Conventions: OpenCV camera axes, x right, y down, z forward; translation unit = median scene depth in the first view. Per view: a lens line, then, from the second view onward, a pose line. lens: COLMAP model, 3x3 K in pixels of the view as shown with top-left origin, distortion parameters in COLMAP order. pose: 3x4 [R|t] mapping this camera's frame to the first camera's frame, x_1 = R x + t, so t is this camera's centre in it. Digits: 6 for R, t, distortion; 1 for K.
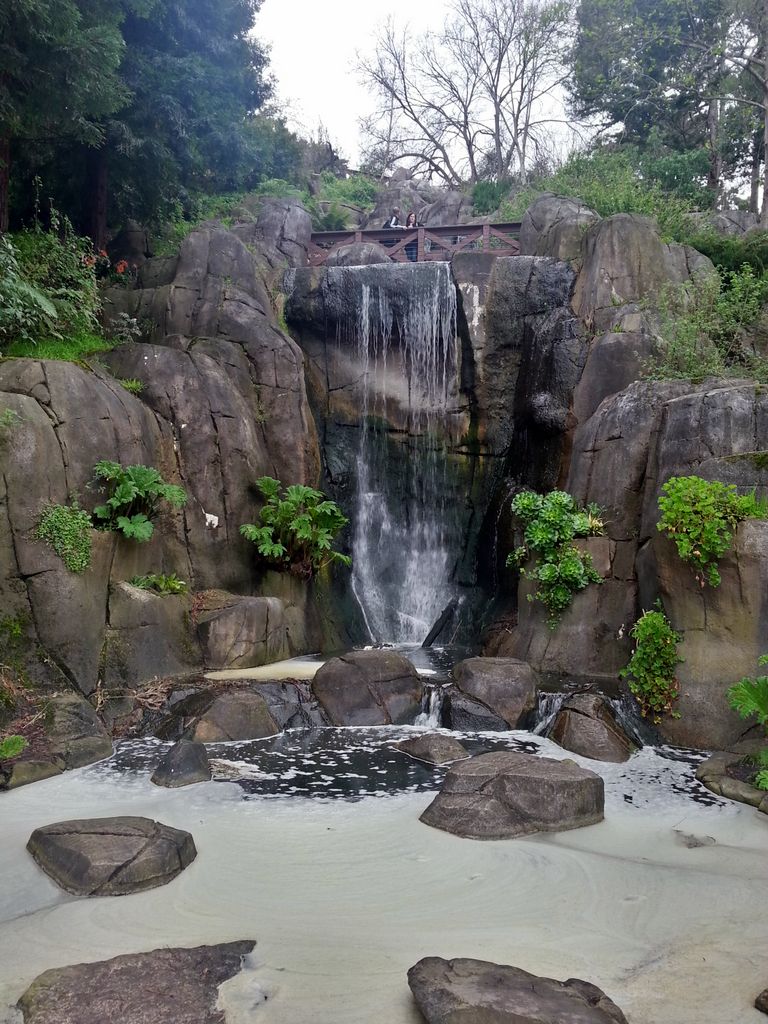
lens RADIAL K [[840.5, 0, 384.0], [0, 840.5, 512.0], [0, 0, 1]] dist [0.178408, -0.312526]
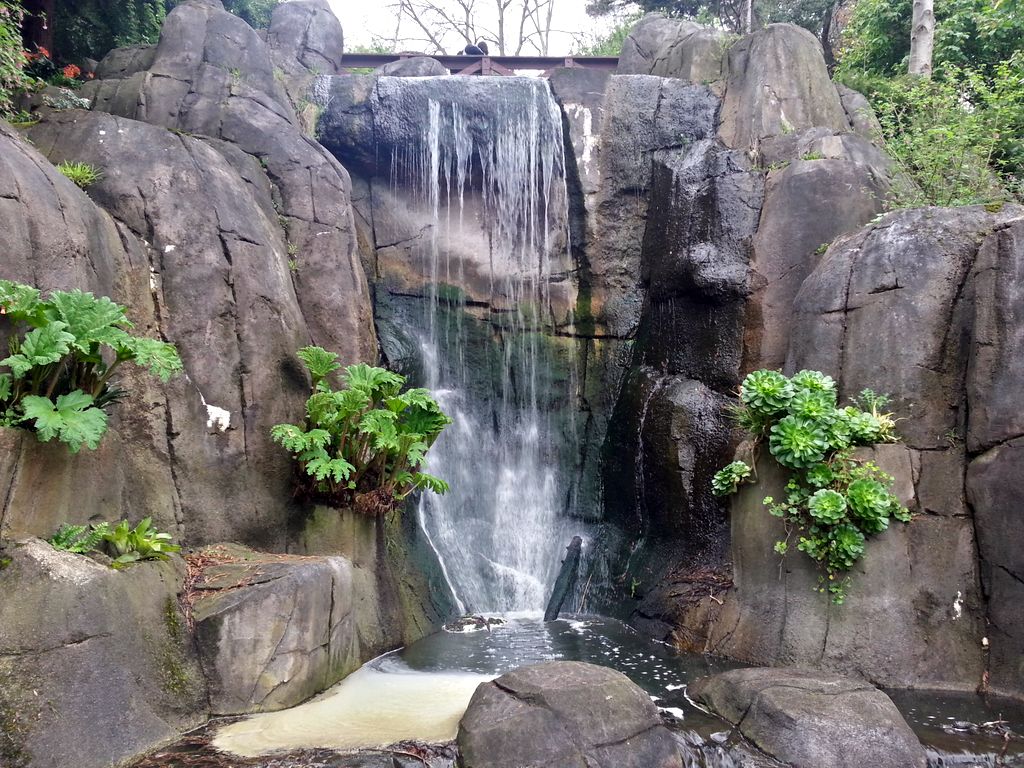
lens RADIAL K [[840.5, 0, 508.8], [0, 840.5, 378.6], [0, 0, 1]] dist [0.178408, -0.312526]
pose [[0.984875, 0.011133, 0.172908, -0.093557], [0.000672, 0.997681, -0.068064, 0.018920], [-0.173265, 0.067151, 0.982583, 0.341885]]
